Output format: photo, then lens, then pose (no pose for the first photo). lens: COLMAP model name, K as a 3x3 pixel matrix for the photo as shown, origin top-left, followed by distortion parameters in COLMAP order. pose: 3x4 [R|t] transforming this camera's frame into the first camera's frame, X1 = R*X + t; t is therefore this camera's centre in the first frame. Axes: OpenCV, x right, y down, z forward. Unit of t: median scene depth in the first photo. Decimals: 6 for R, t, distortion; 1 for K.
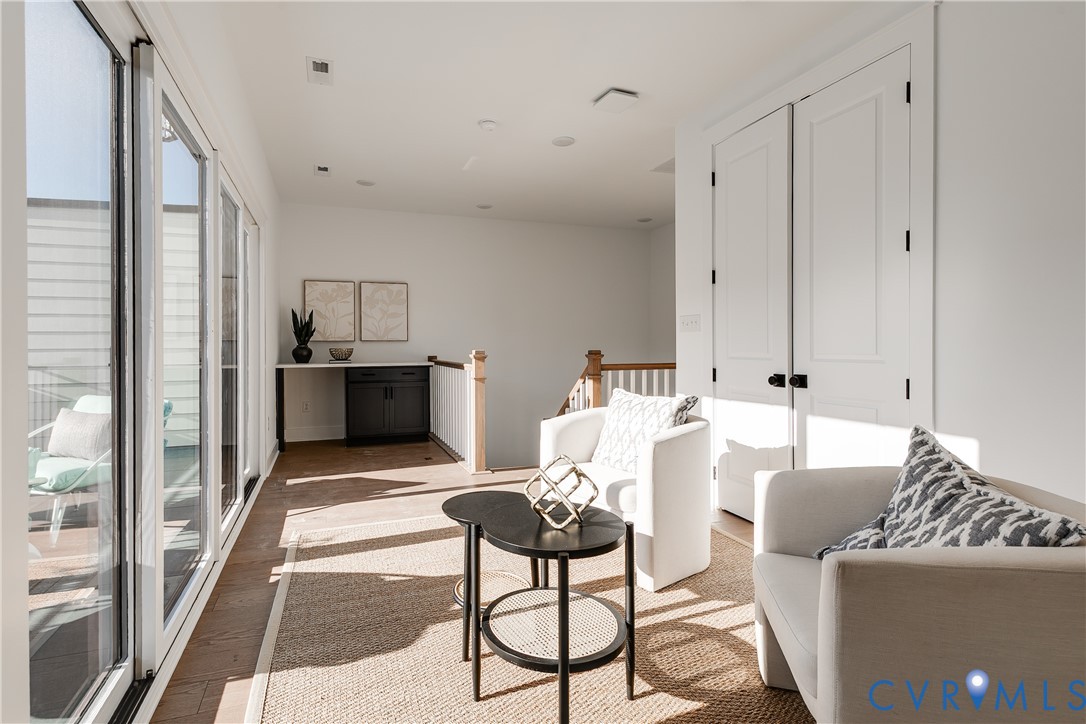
lens RADIAL K [[499.3, 0, 528.1], [0, 499.3, 359.7], [0, 0, 1]] dist [0.000322, 0.000018]
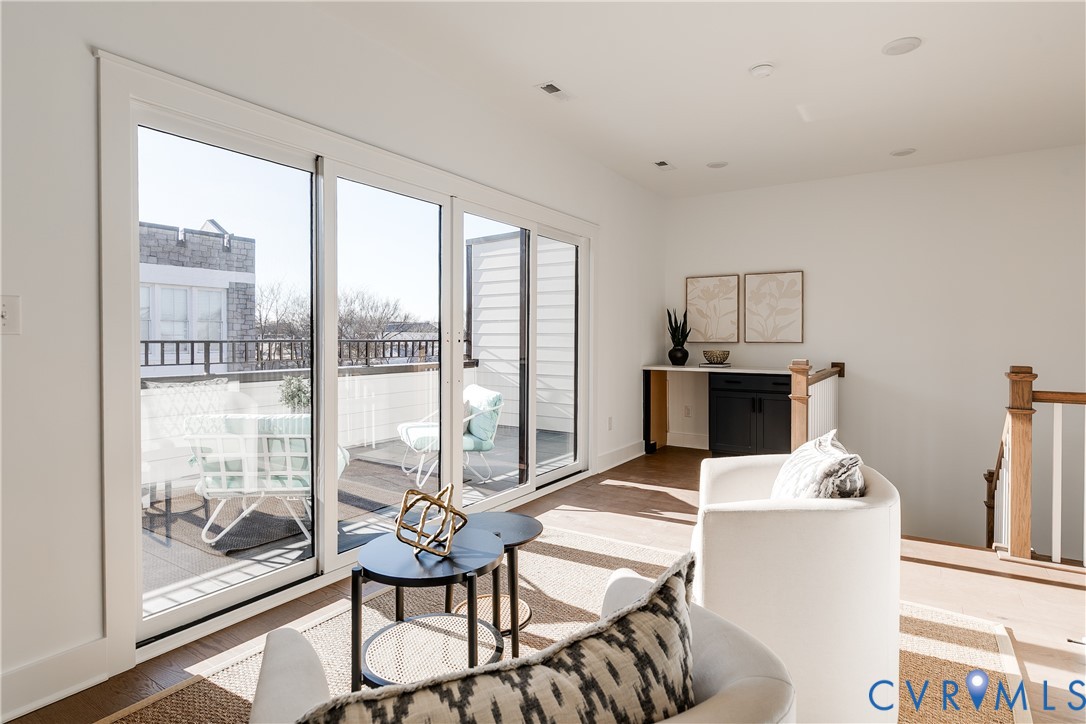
lens RADIAL K [[583.1, 0, 546.8], [0, 583.1, 357.6], [0, 0, 1]] dist [-0.006904, -0.000918]
pose [[0.615011, 0.032672, -0.787842, 0.338852], [-0.031458, 0.999362, 0.016887, -0.023654], [0.787891, 0.014398, 0.615646, 0.146500]]
